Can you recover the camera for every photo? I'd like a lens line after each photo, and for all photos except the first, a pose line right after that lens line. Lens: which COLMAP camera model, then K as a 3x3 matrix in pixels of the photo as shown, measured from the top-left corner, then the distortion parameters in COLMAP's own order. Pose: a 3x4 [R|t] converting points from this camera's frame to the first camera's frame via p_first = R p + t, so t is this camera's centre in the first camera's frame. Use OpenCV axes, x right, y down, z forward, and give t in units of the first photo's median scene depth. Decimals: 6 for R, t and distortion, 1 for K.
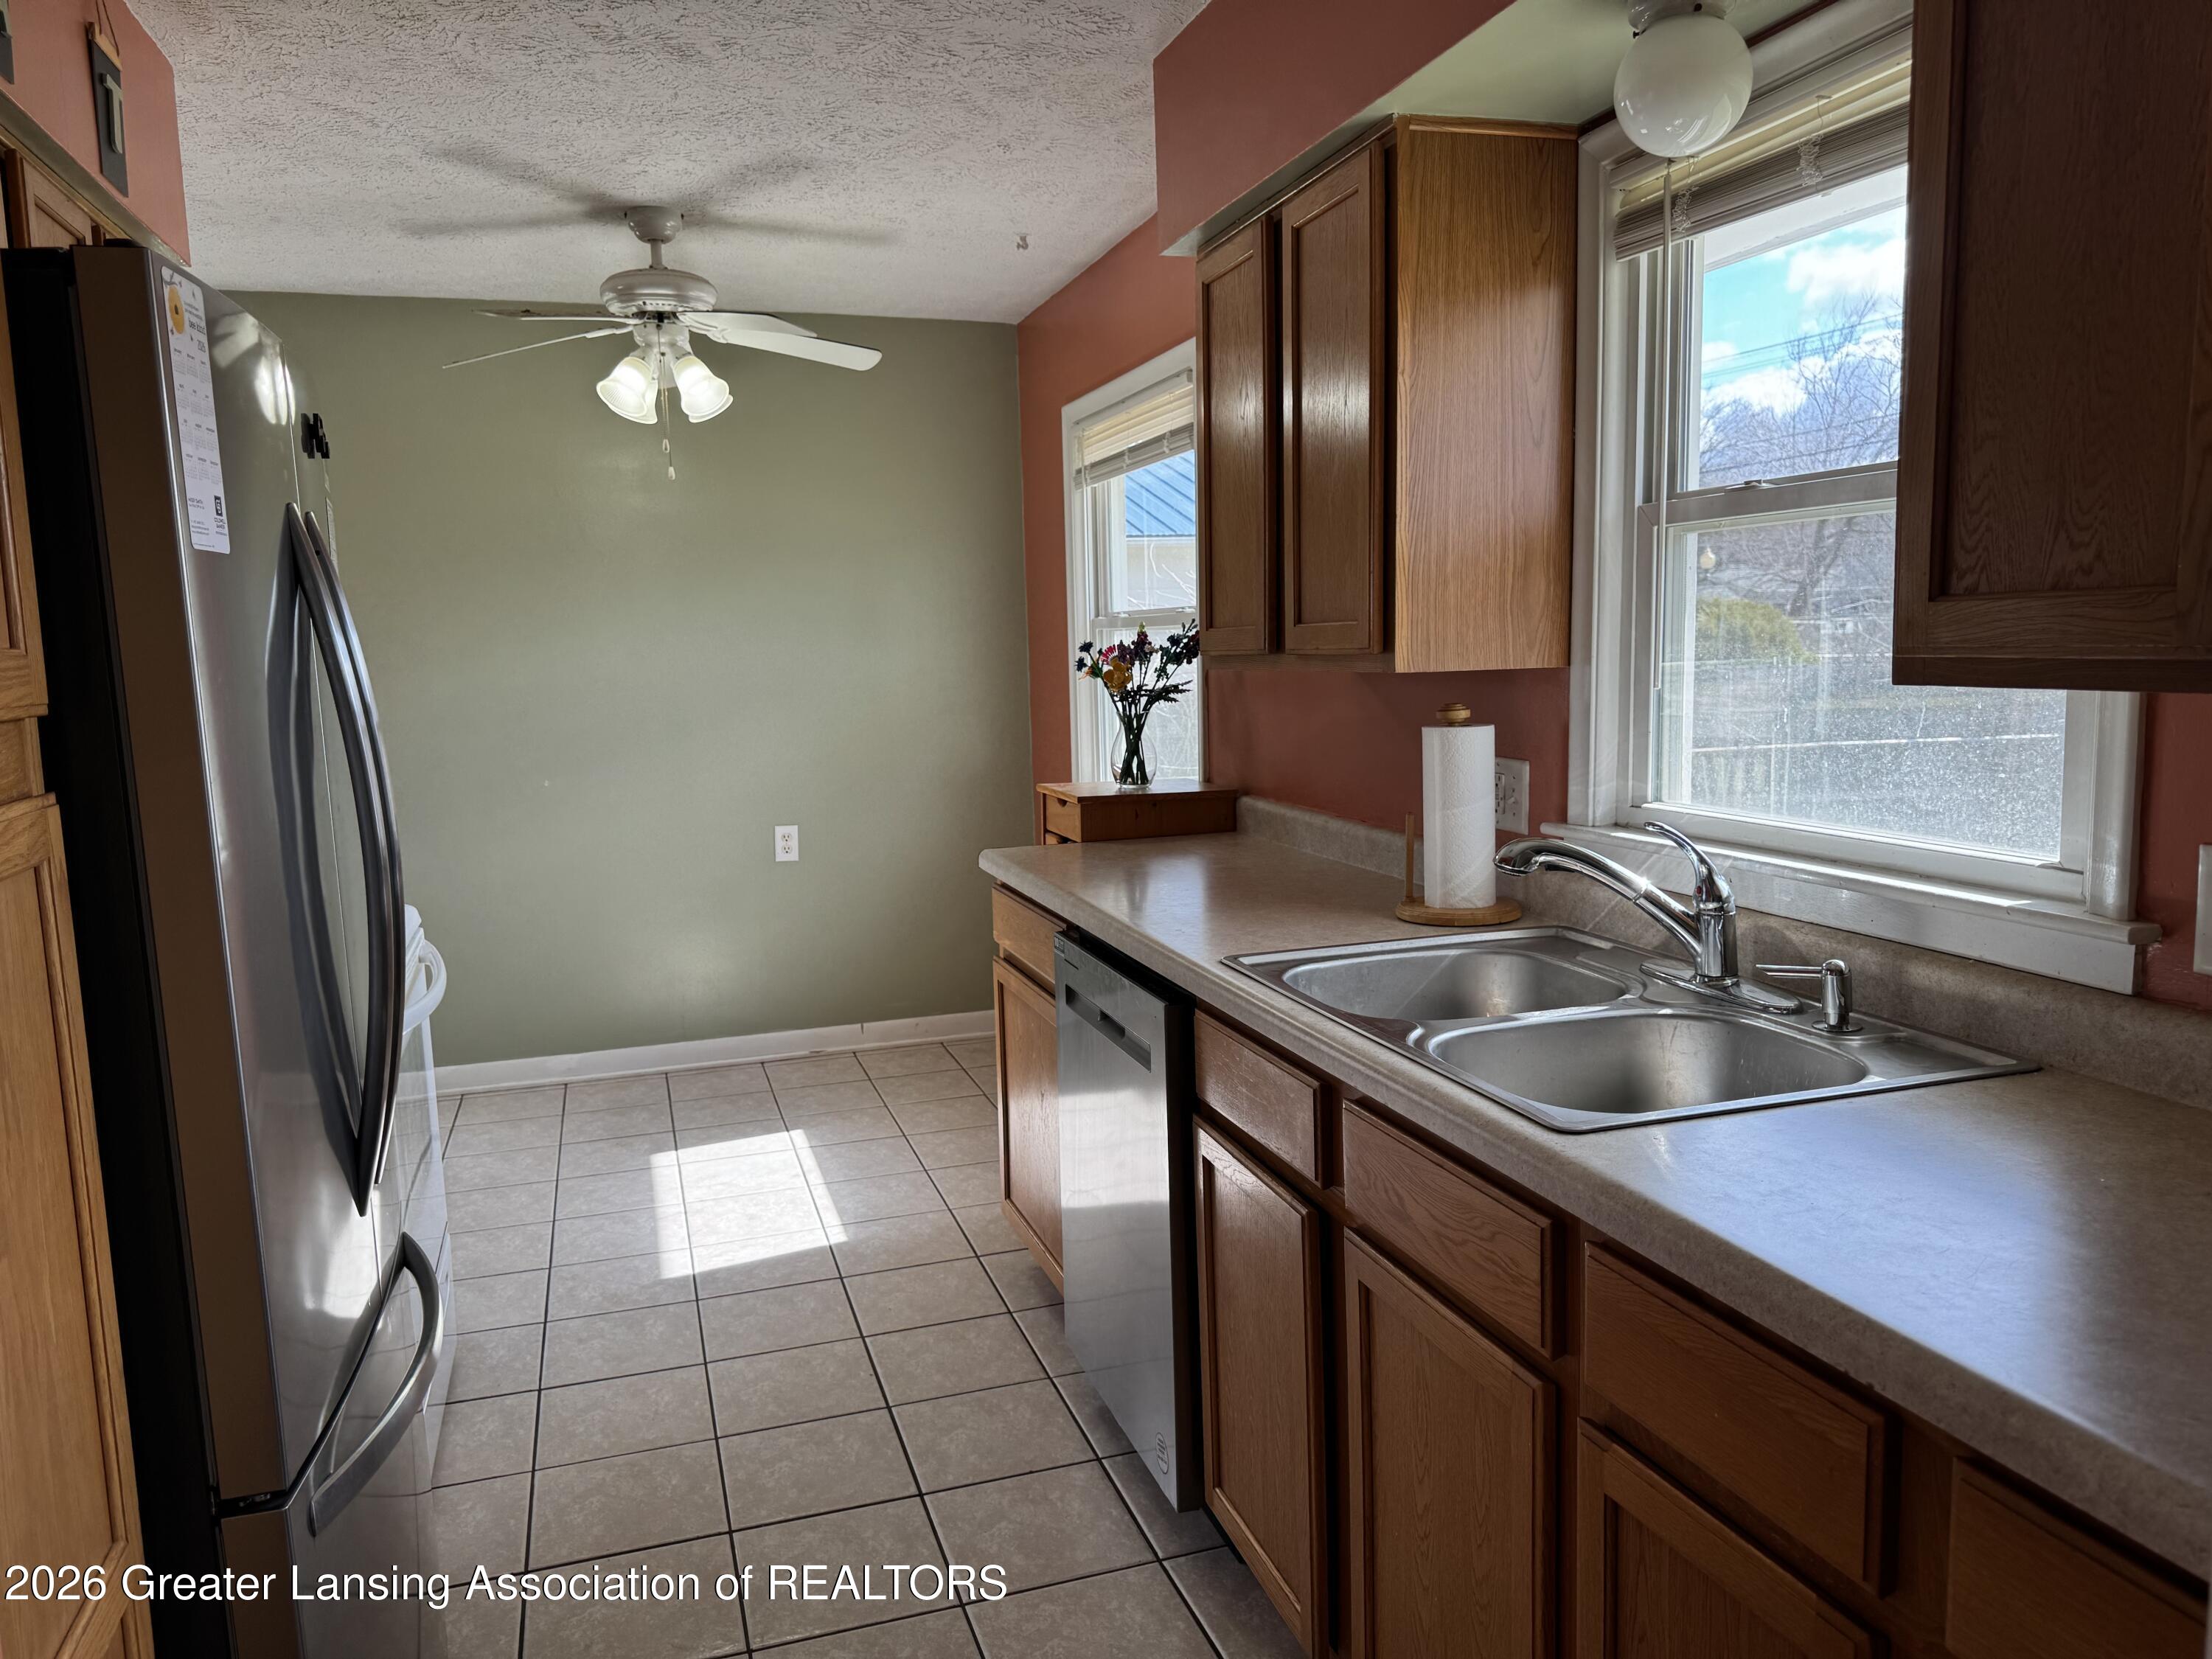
lens RADIAL K [[1559.1, 0, 1106.0], [0, 1559.1, 829.5], [0, 0, 1]] dist [0.063822, -0.078822]
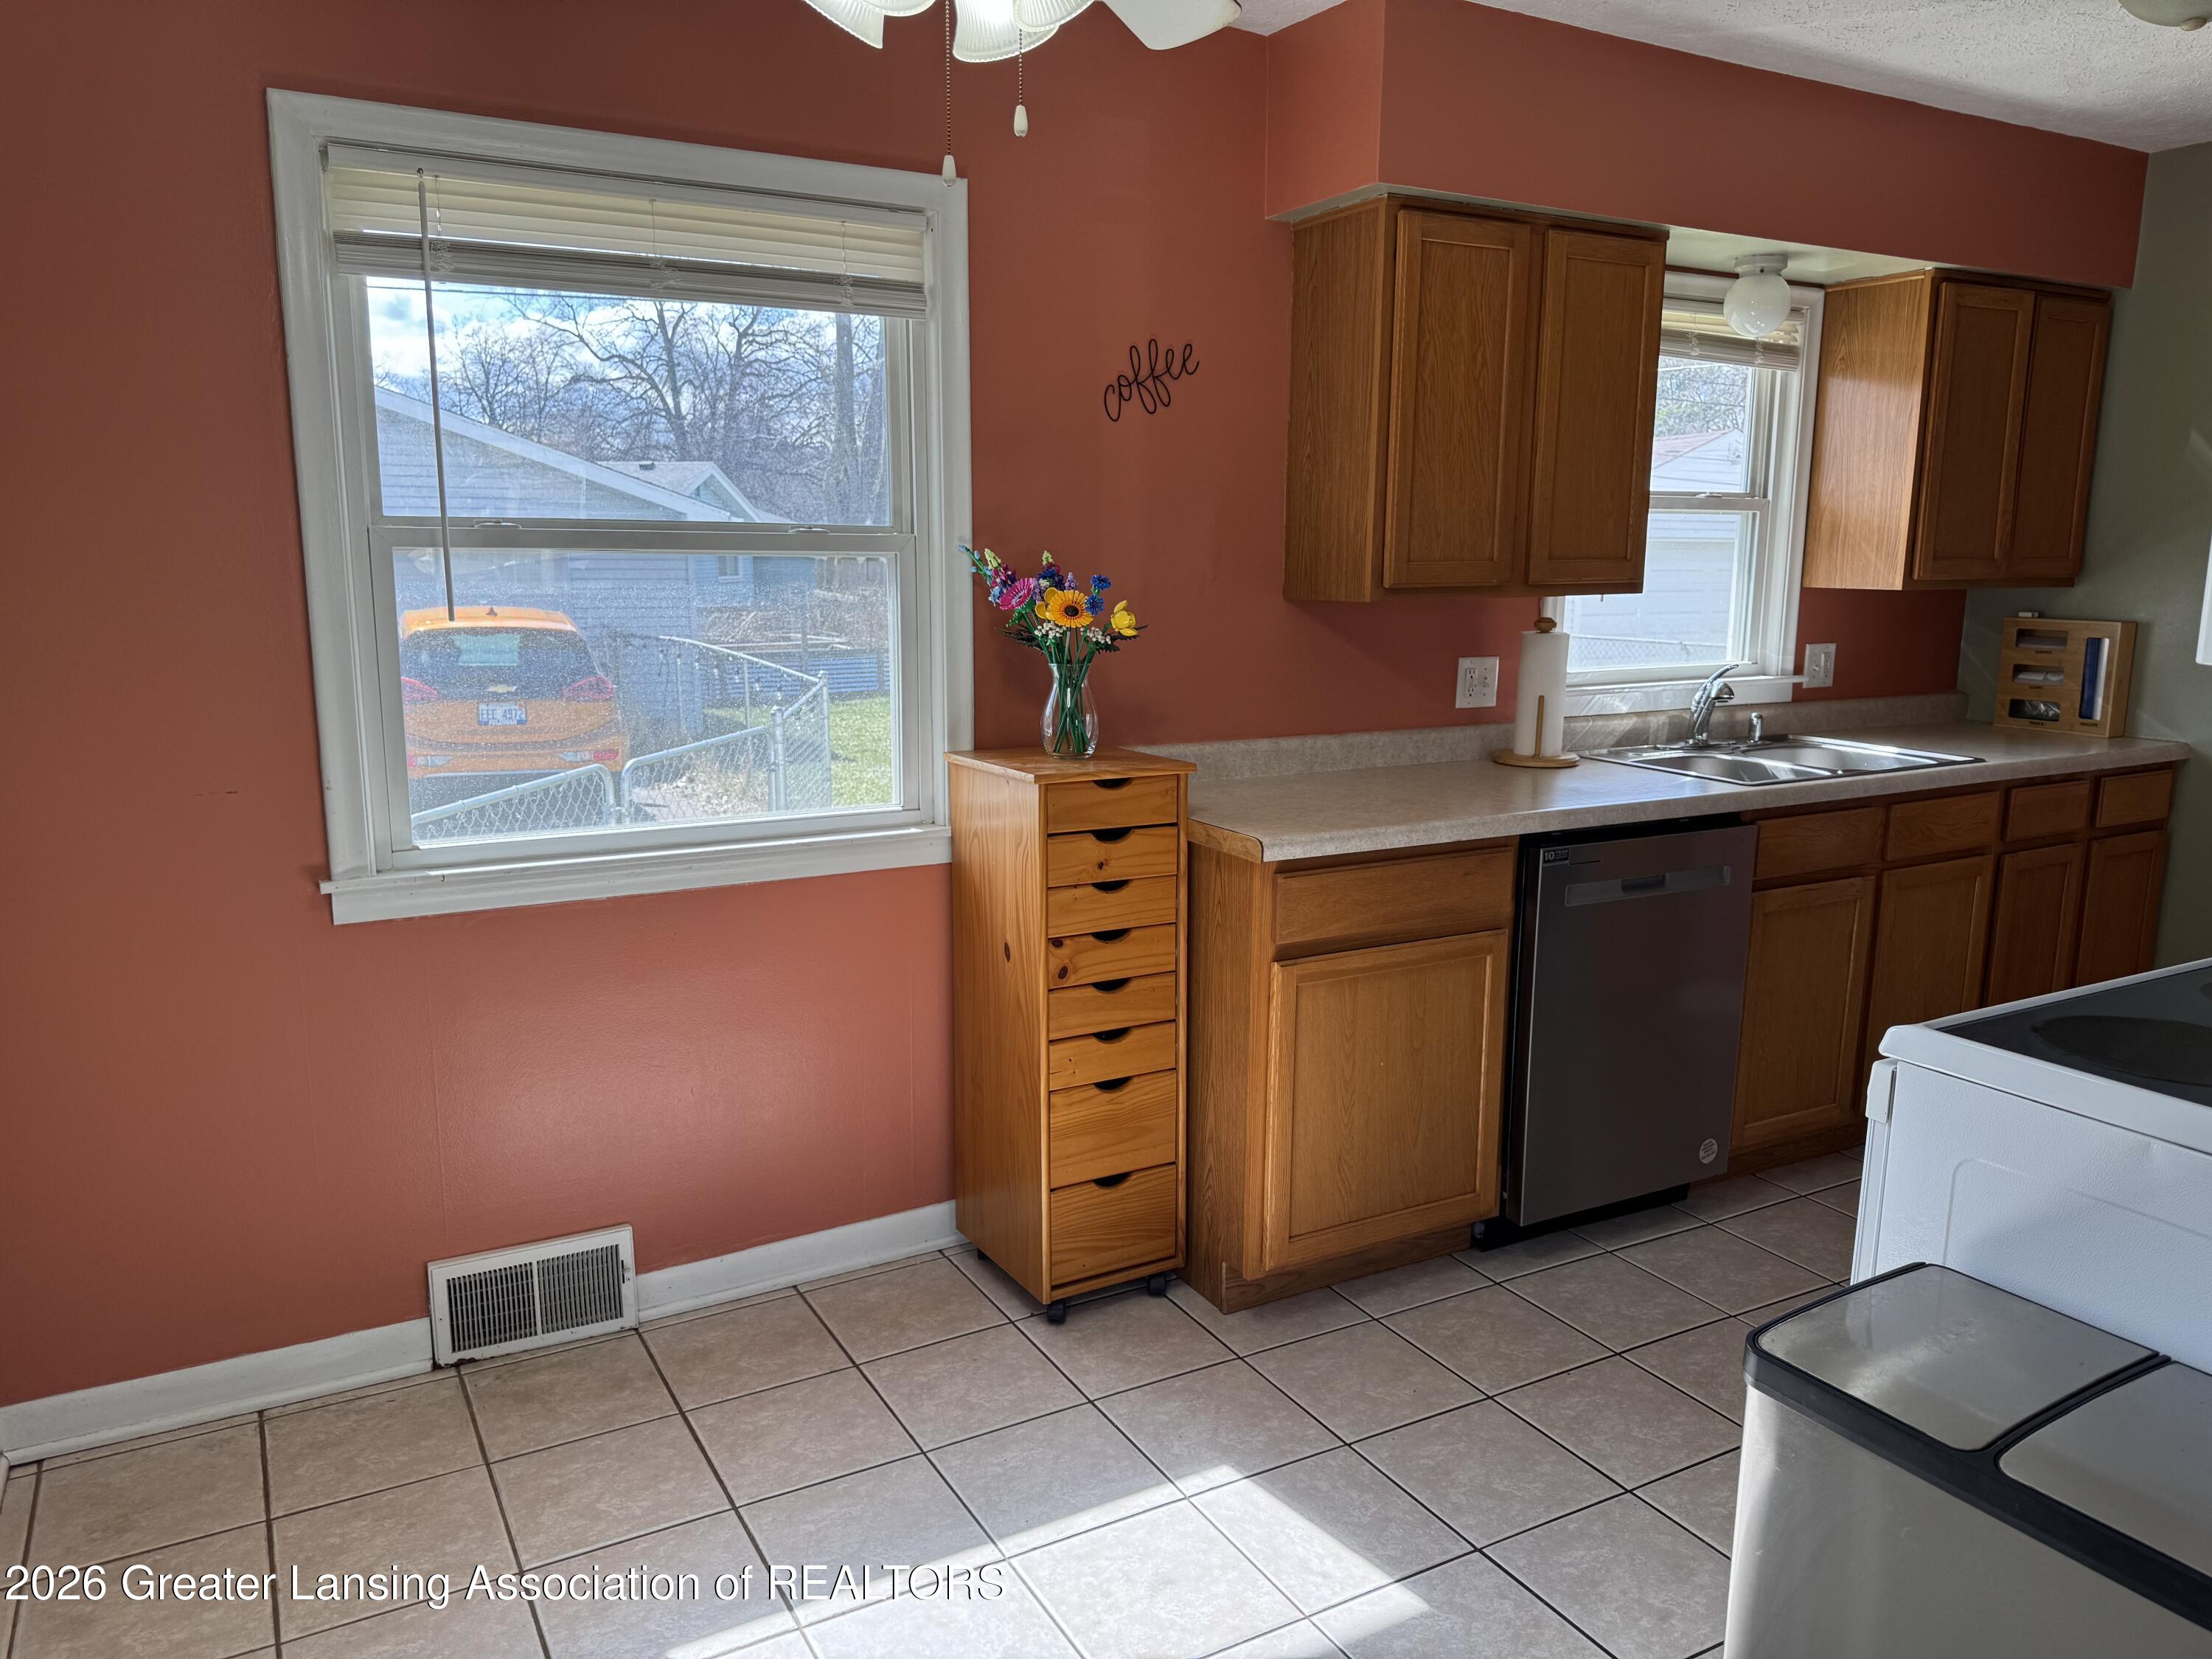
lens RADIAL K [[1559.1, 0, 1106.0], [0, 1559.1, 829.5], [0, 0, 1]] dist [0.063822, -0.078822]
pose [[-0.204793, -0.154077, 0.966602, -1.455702], [0.118556, 0.976357, 0.180750, -0.255428], [-0.971599, 0.151613, -0.181684, 2.143987]]
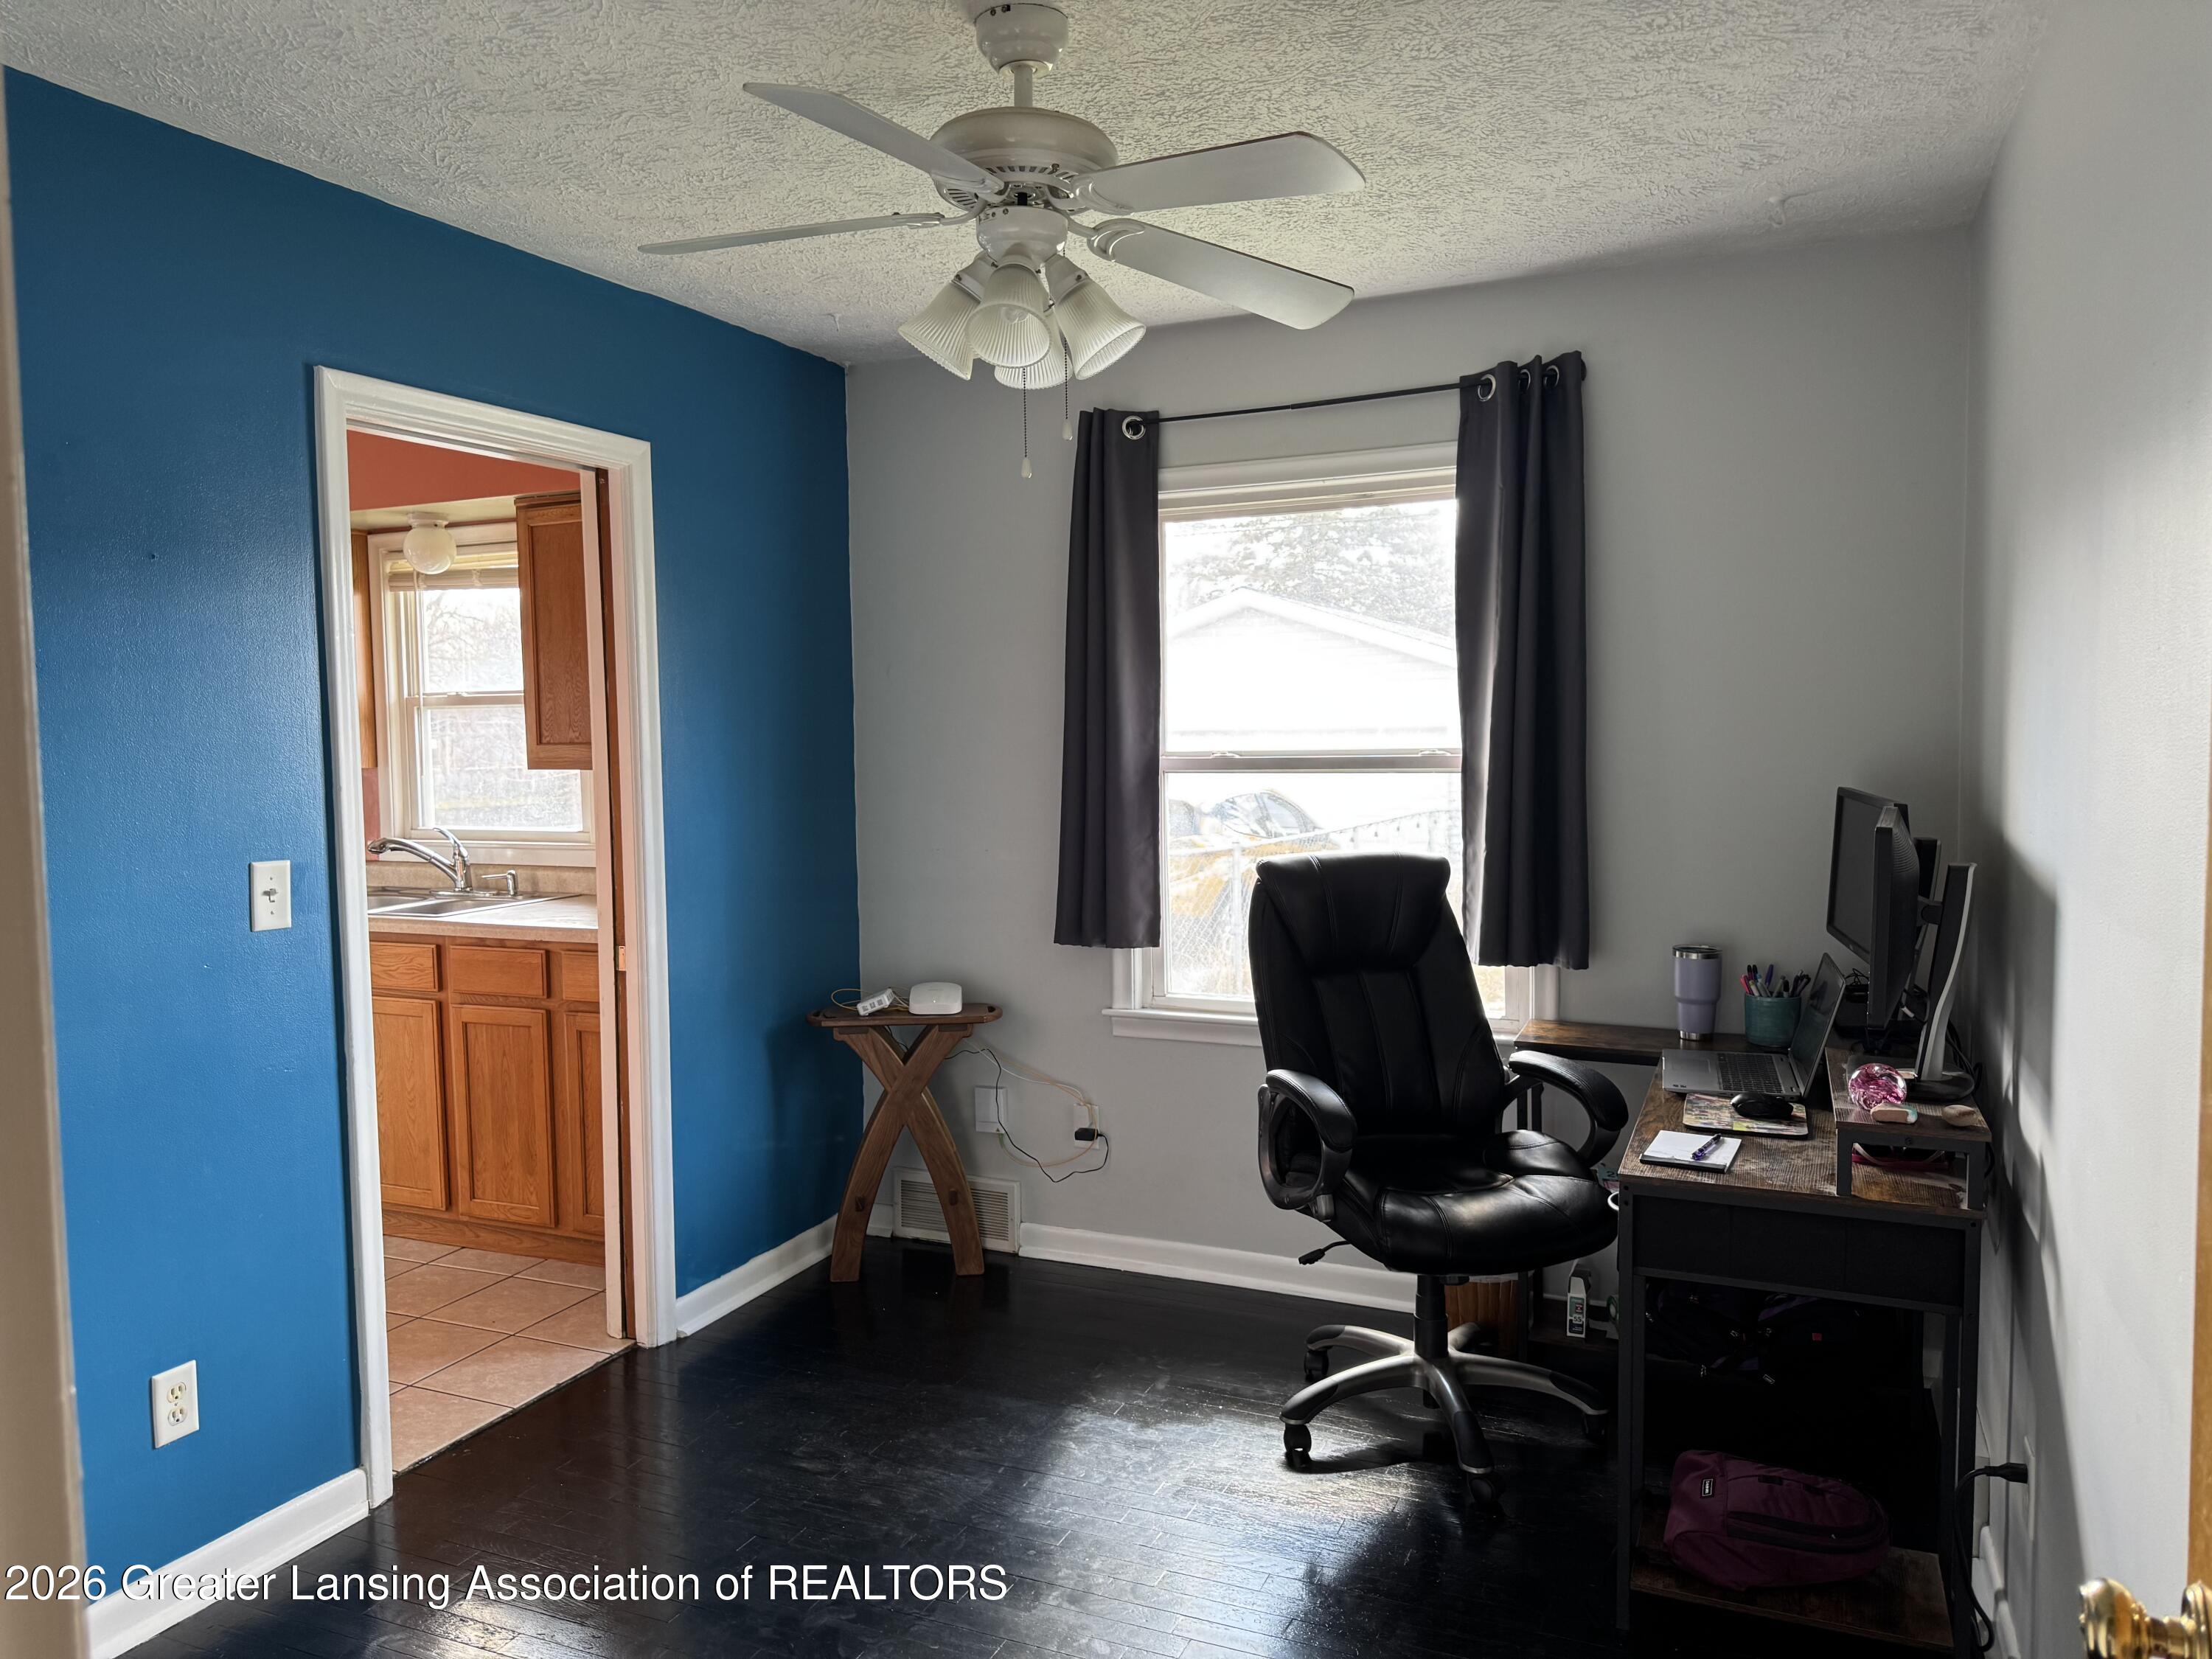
lens RADIAL K [[1559.1, 0, 1106.0], [0, 1559.1, 829.5], [0, 0, 1]] dist [0.063822, -0.078822]
pose [[0.659379, -0.027907, 0.751292, -0.830297], [0.084223, 0.995762, -0.036932, 0.180974], [-0.747078, 0.087628, 0.658936, -1.452249]]
